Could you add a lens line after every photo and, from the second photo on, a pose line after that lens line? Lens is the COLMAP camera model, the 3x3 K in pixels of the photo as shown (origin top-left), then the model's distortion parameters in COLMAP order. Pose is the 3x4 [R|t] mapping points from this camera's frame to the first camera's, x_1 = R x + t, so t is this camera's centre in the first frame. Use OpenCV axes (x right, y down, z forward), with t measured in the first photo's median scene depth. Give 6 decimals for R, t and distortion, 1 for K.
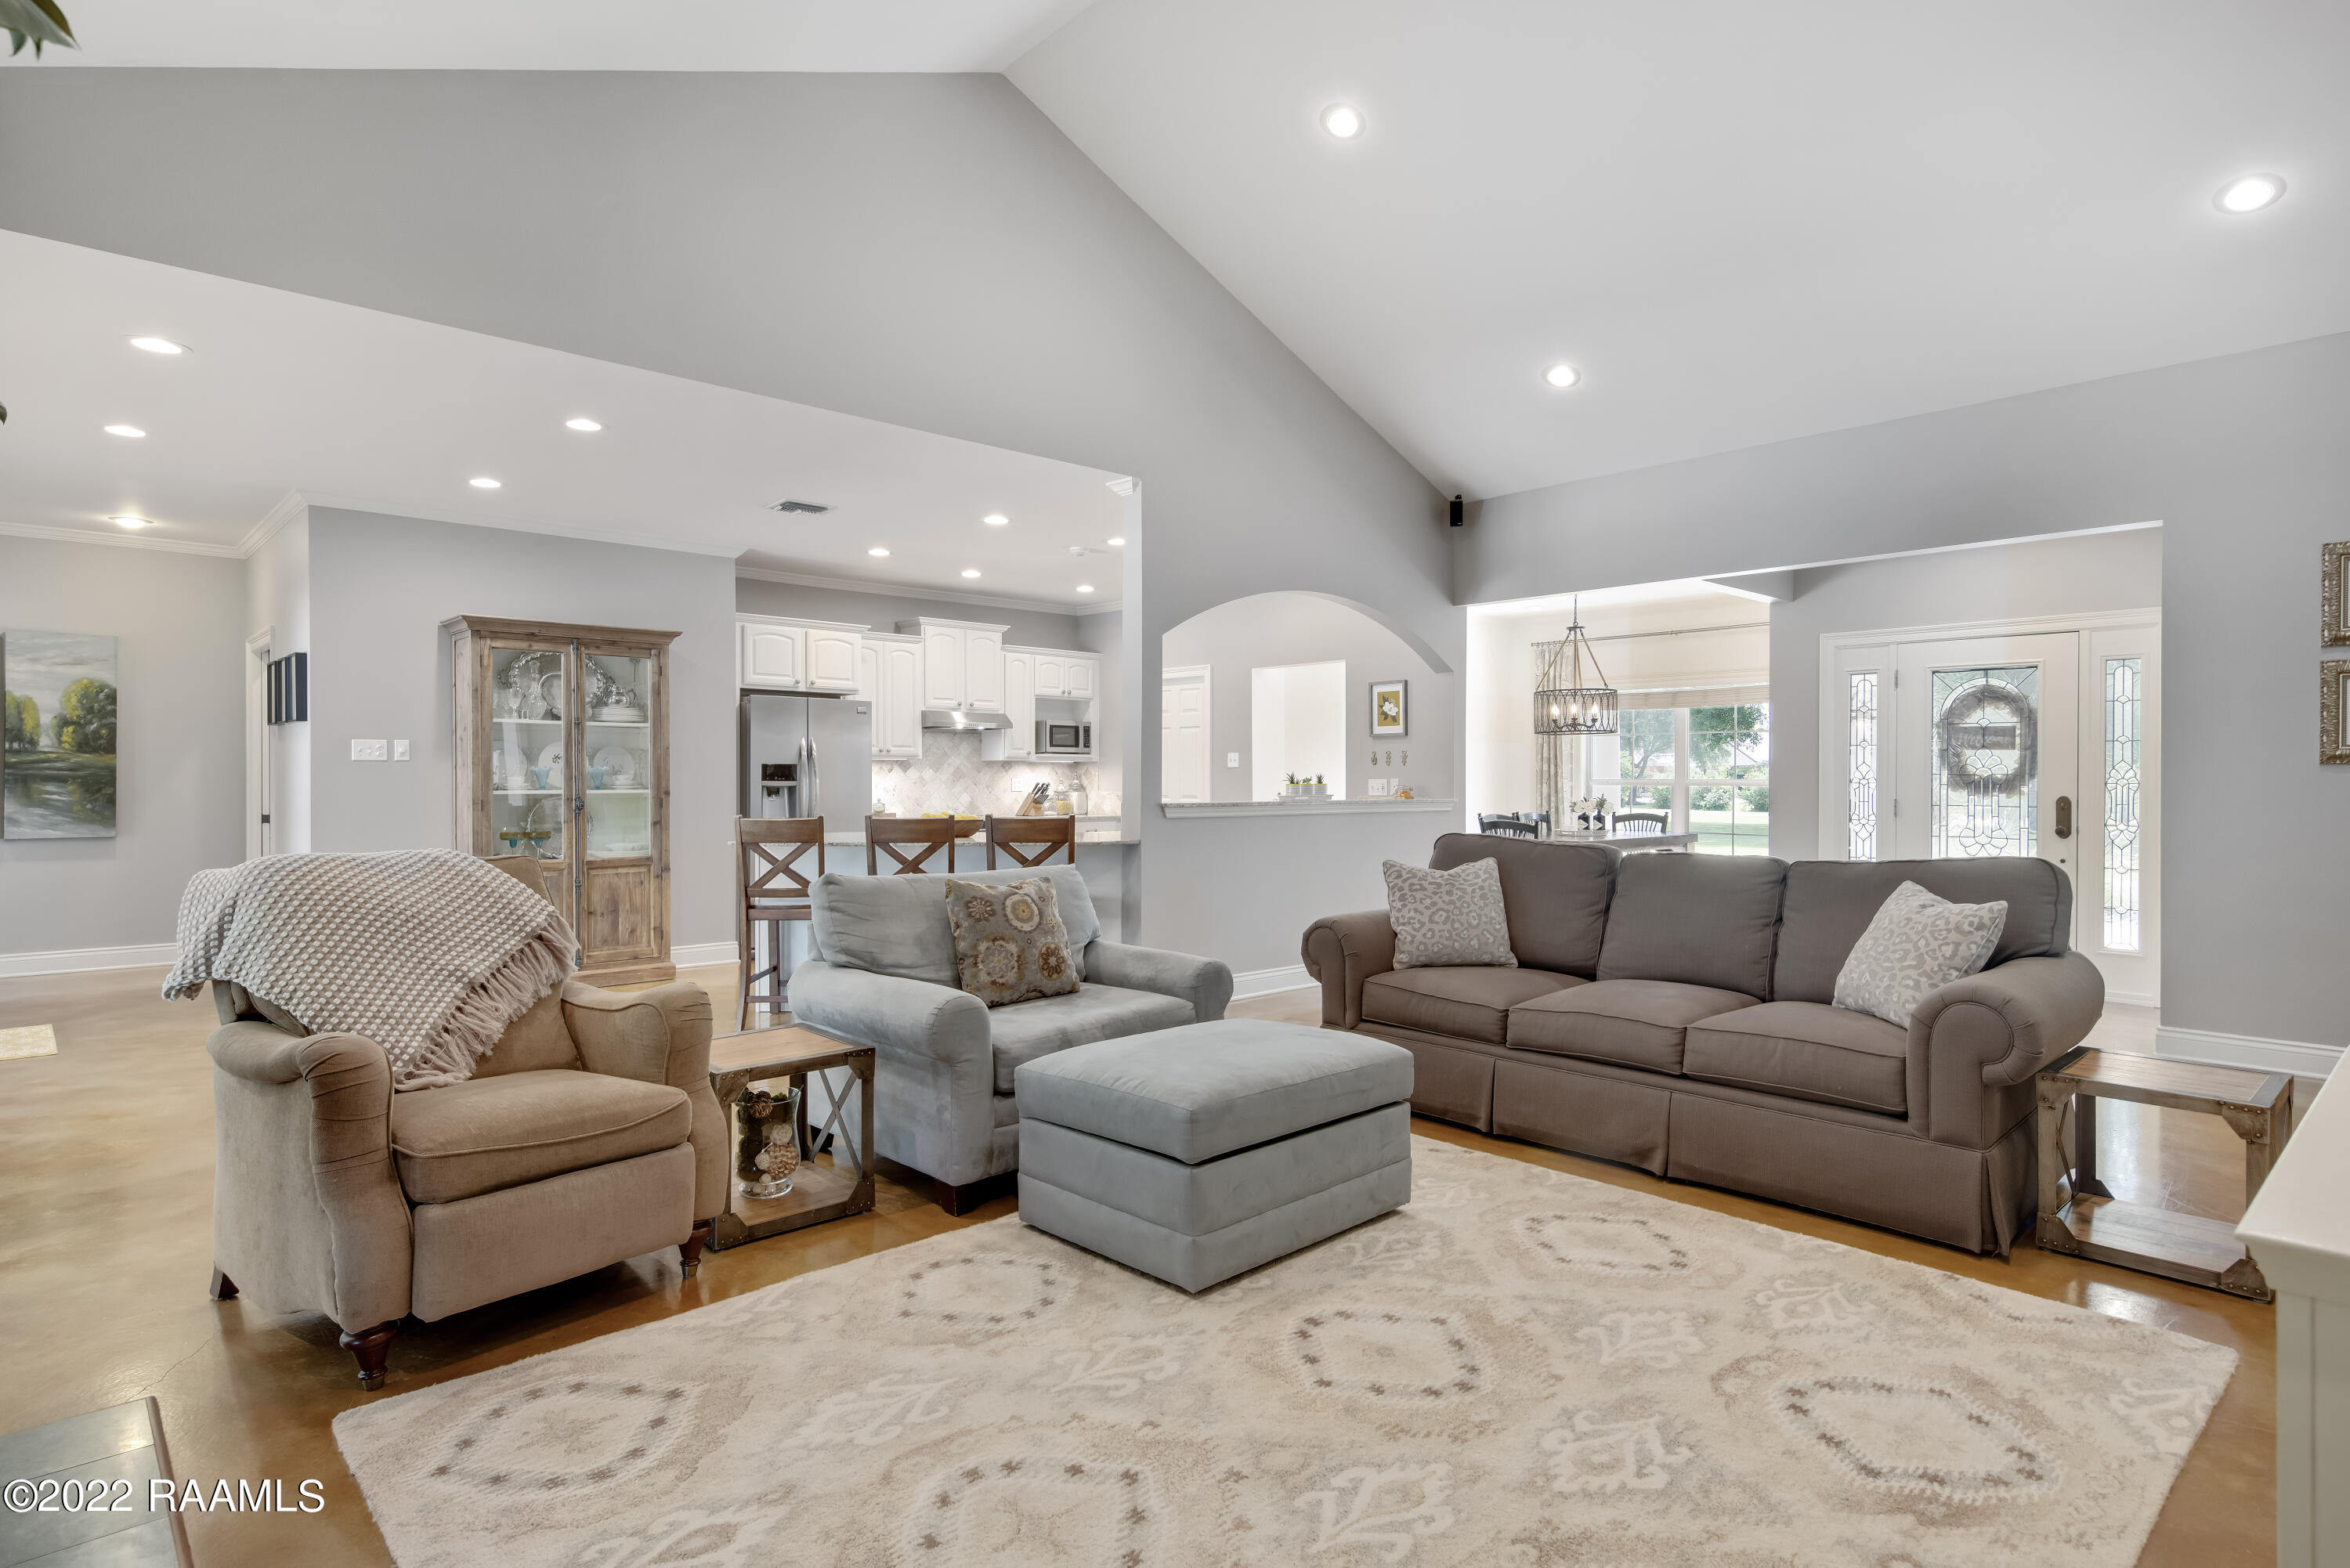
lens RADIAL K [[1243.8, 0, 1175.0], [0, 1243.8, 784.0], [0, 0, 1]] dist [0.001312, -0.000430]
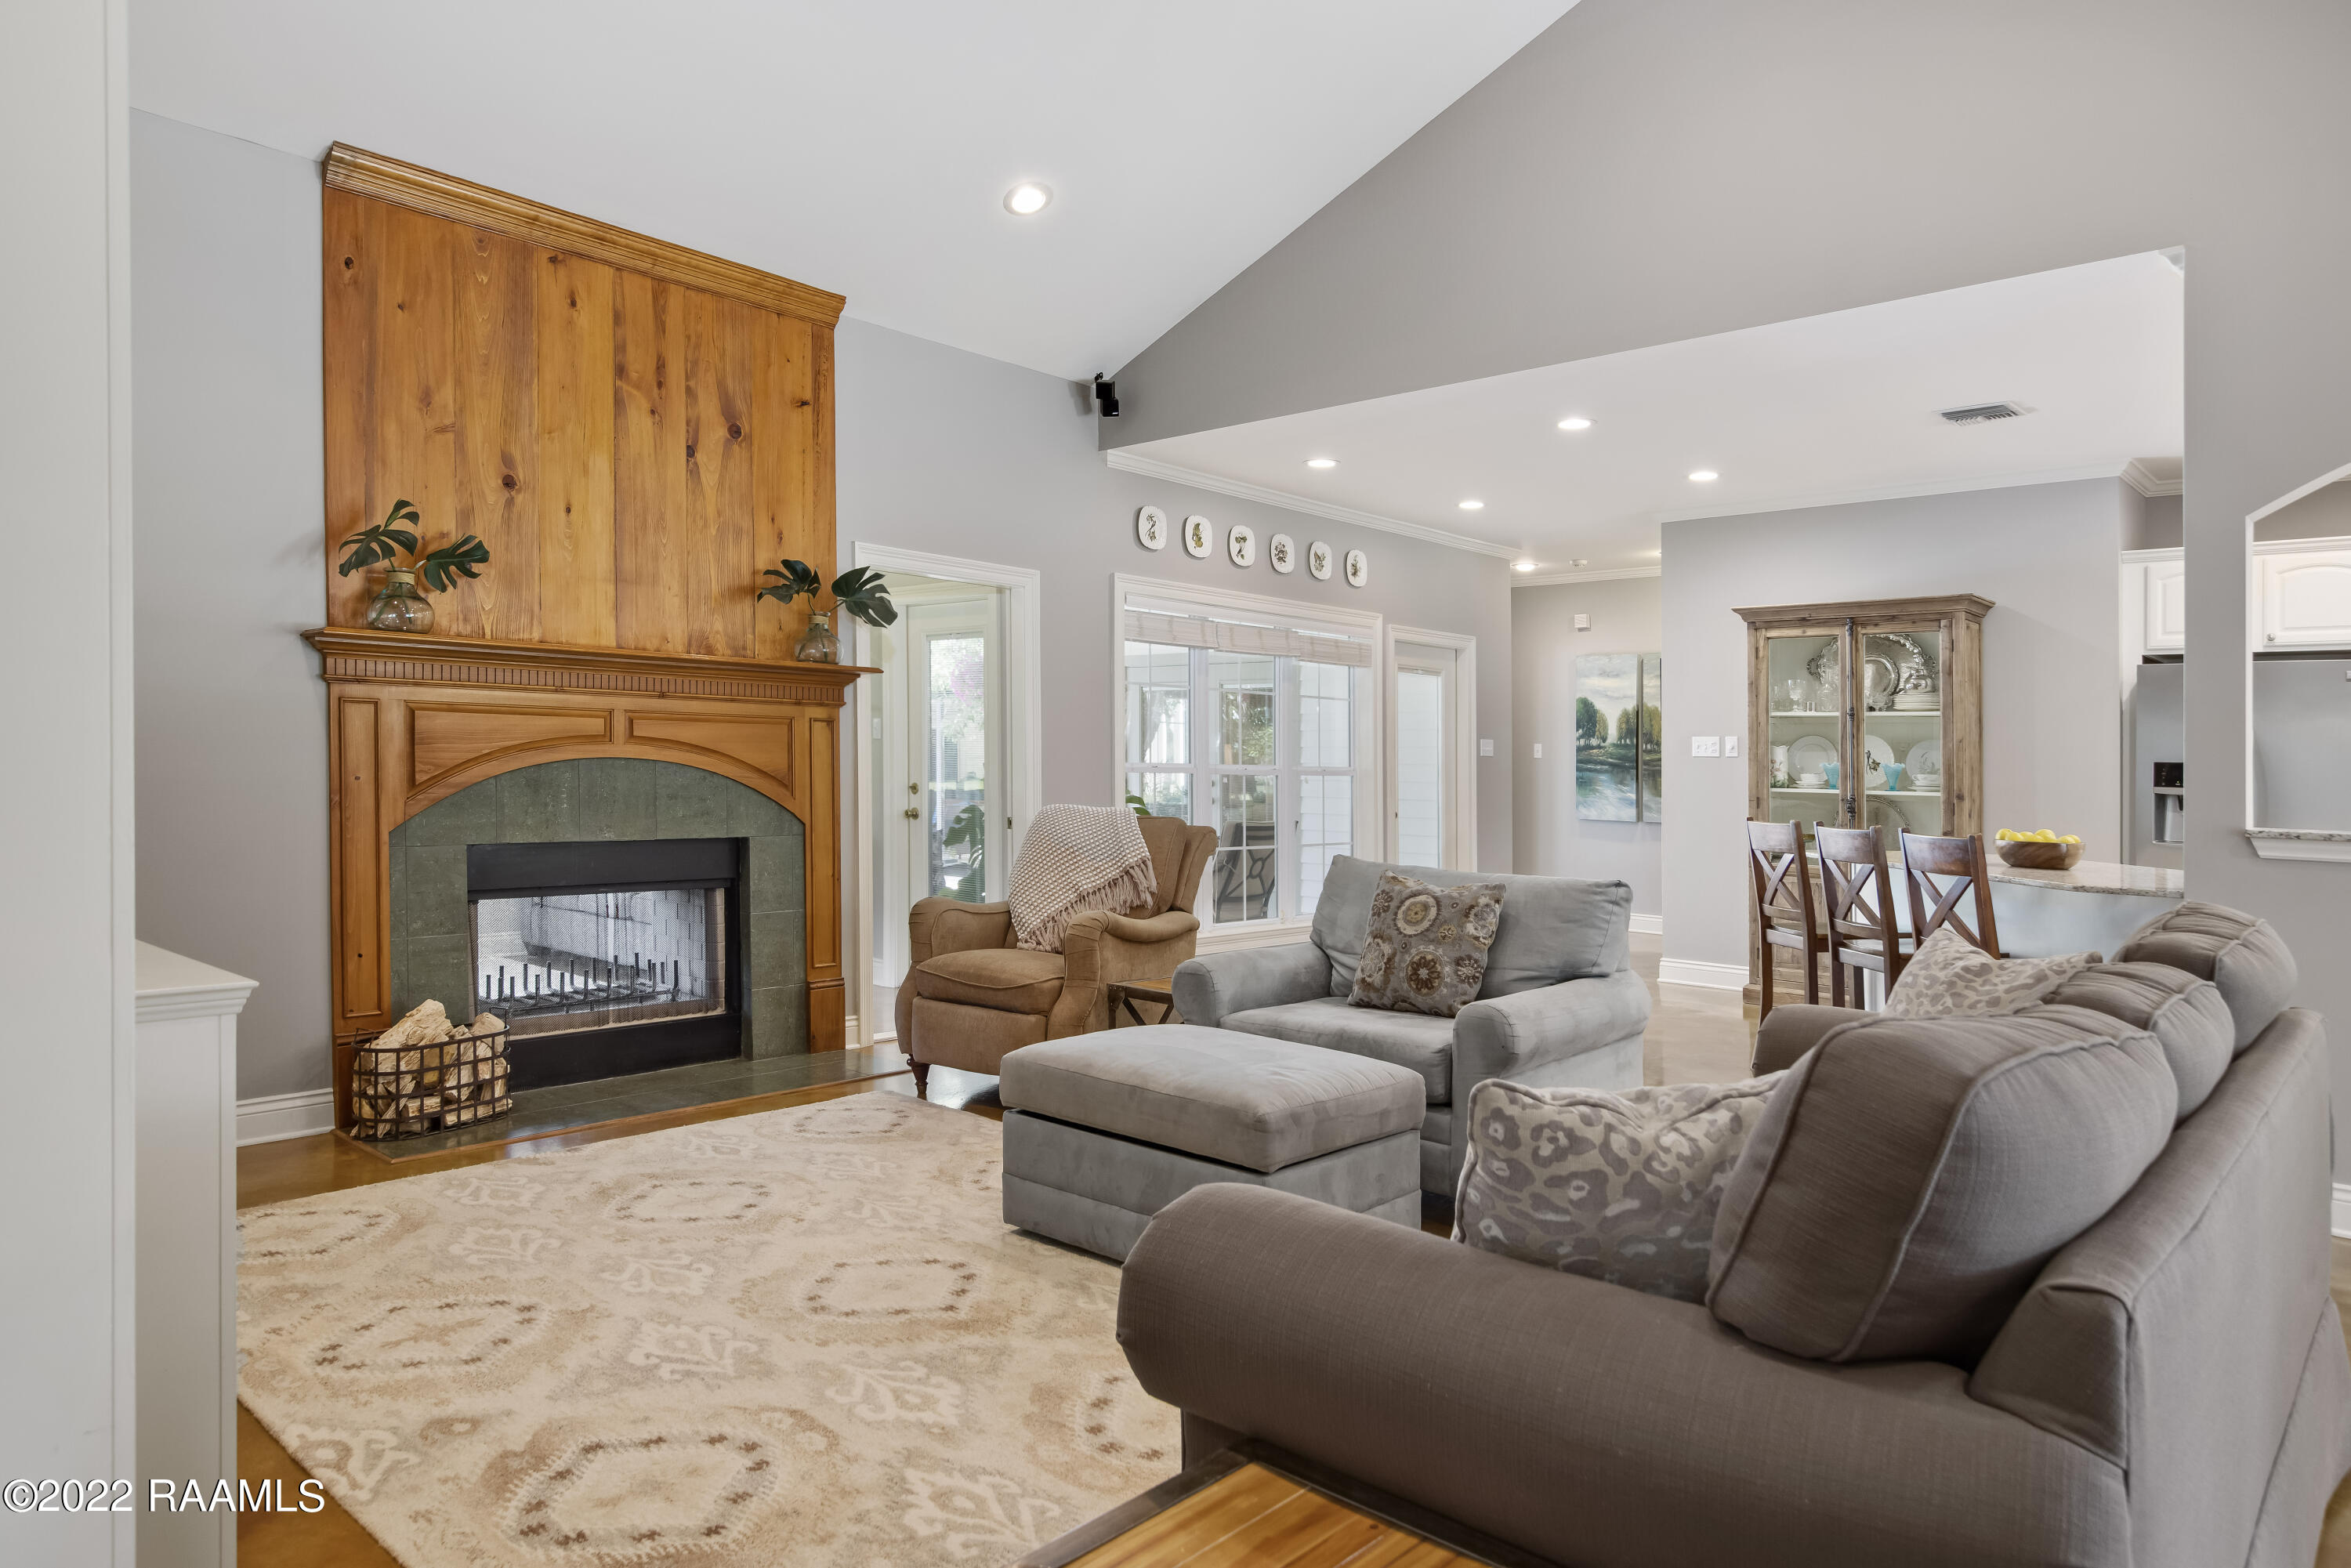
lens RADIAL K [[1436.9, 0, 1063.4], [0, 1436.9, 772.2], [0, 0, 1]] dist [0.020150, 0.000195]
pose [[0.047342, 0.011399, -0.998814, 0.484535], [-0.026742, 0.999591, 0.010141, -0.002347], [0.998521, 0.026230, 0.047628, 0.367389]]
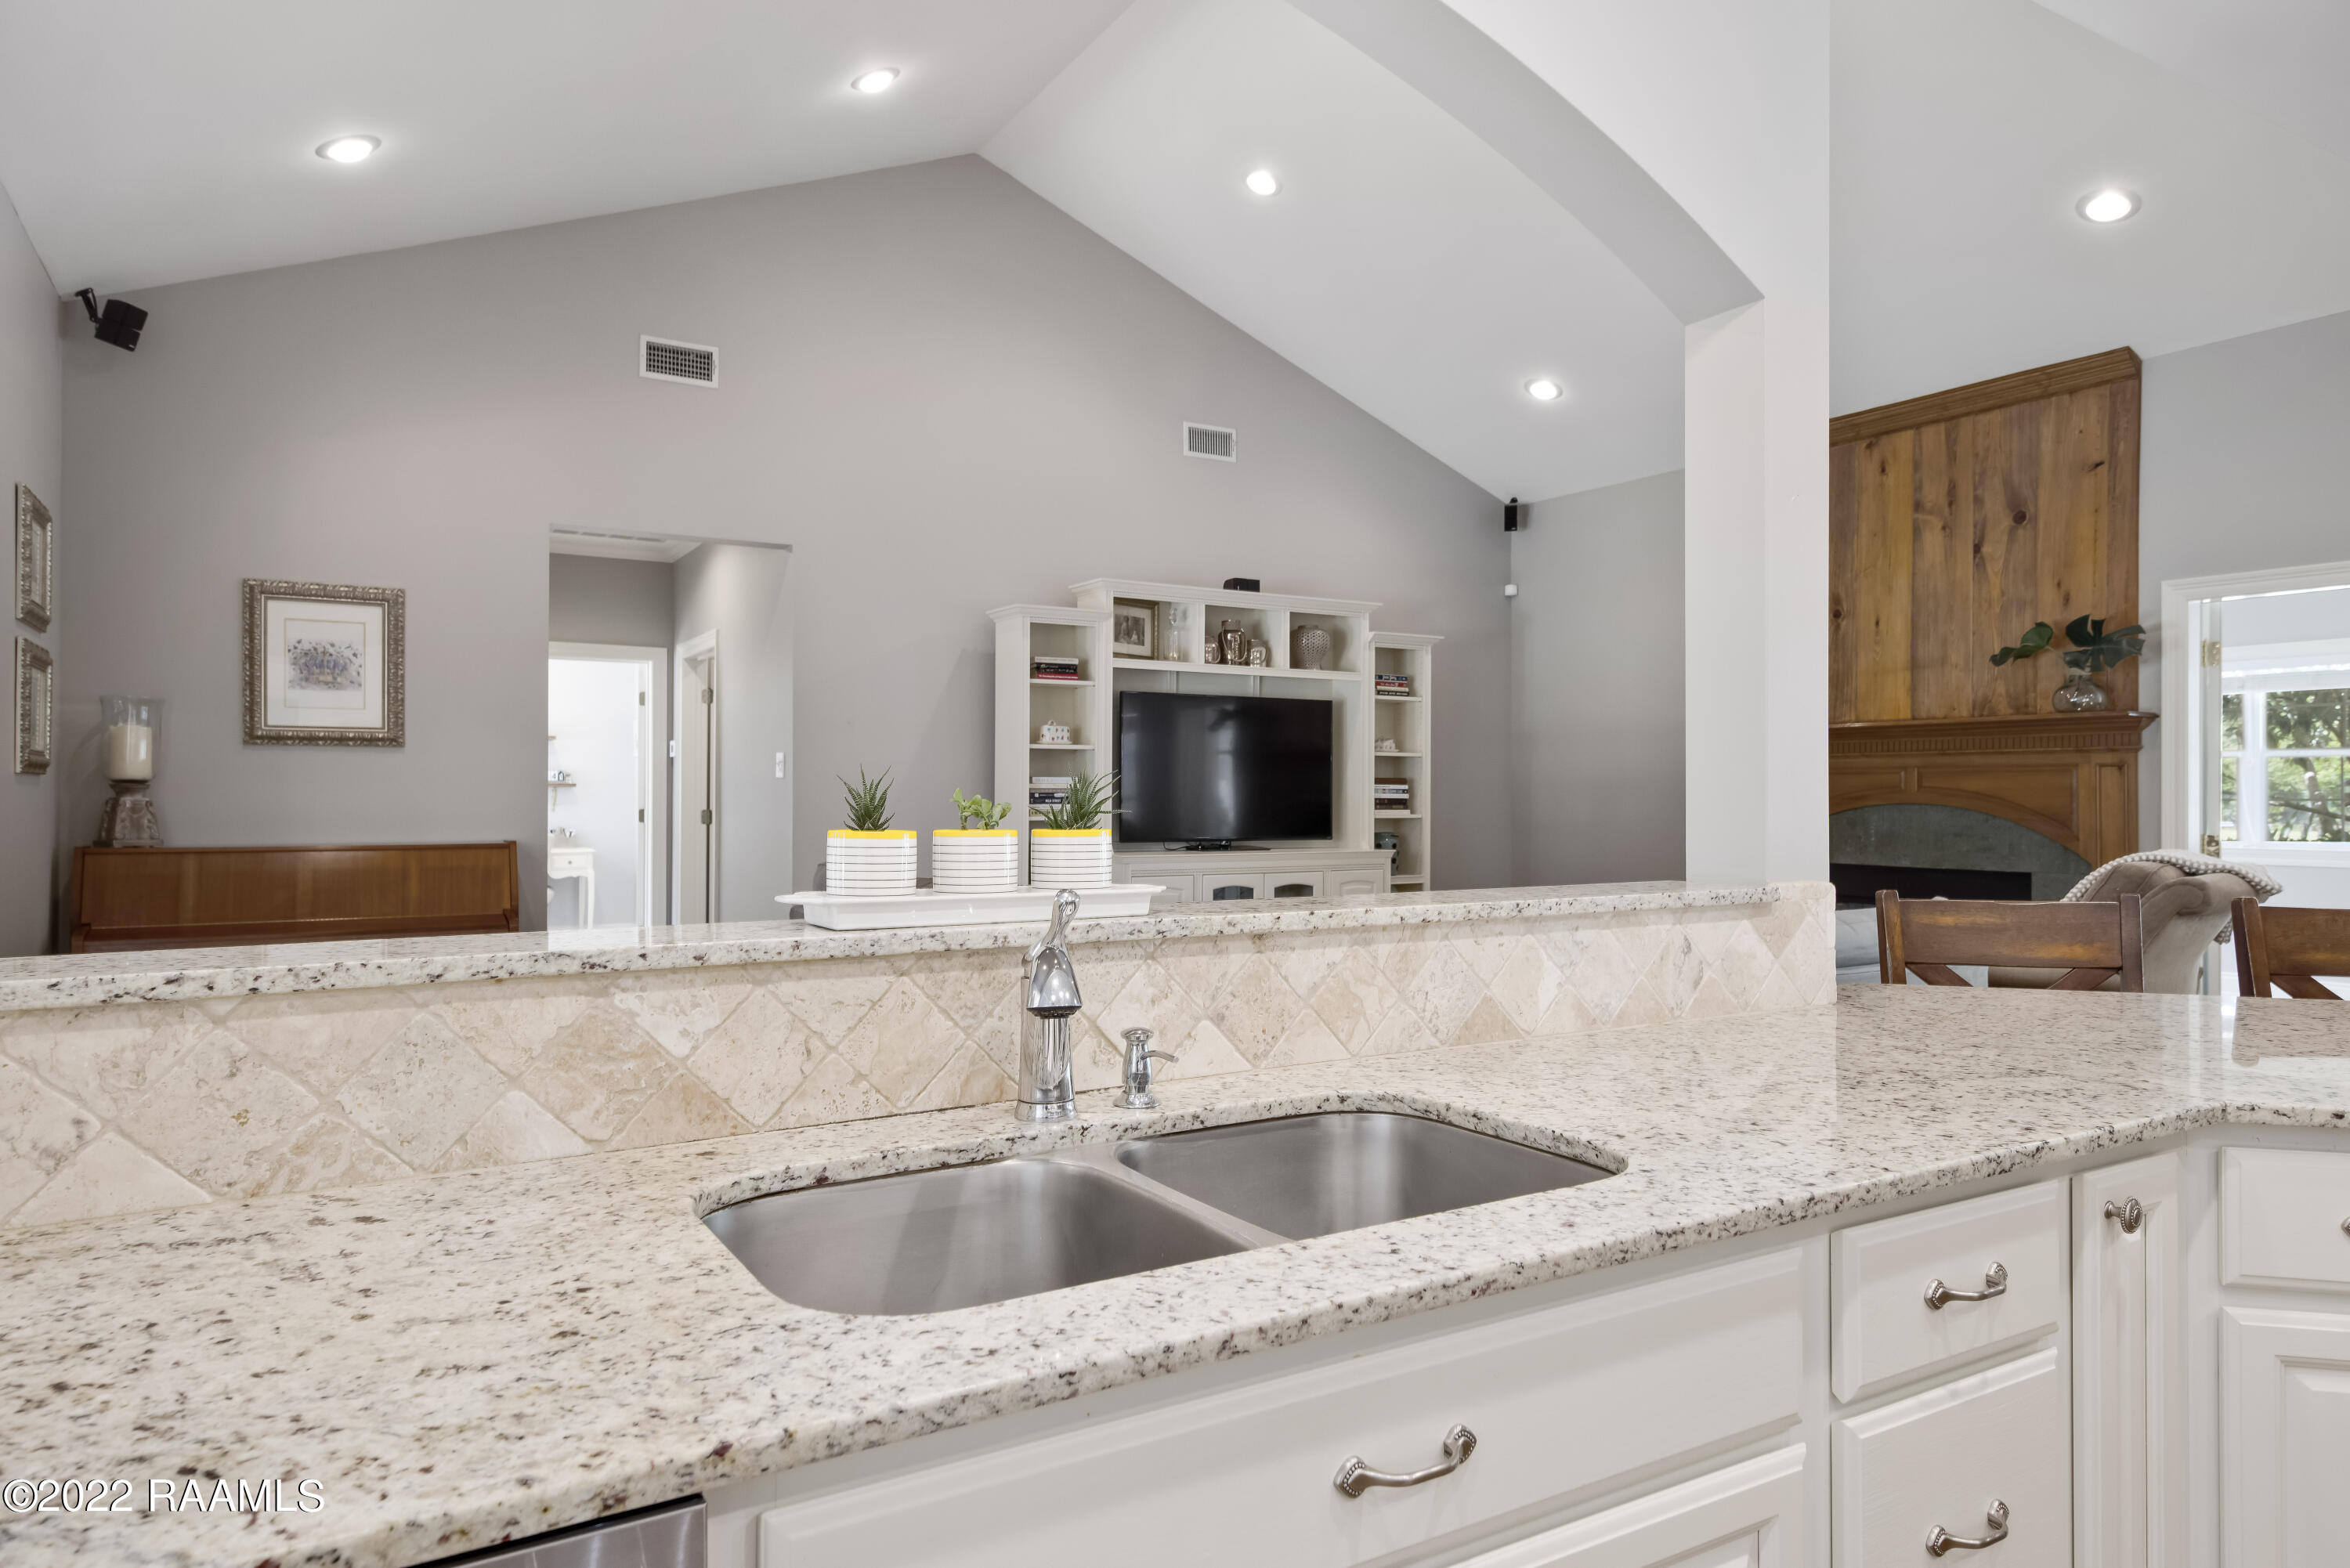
lens RADIAL K [[1444.1, 0, 1175.0], [0, 1444.1, 784.0], [0, 0, 1]] dist [0.016424, -0.002355]
pose [[-0.977065, -0.001315, 0.212939, 0.032054], [-0.001629, 0.999998, -0.001299, -0.006738], [-0.212937, -0.001616, -0.977065, 1.182249]]
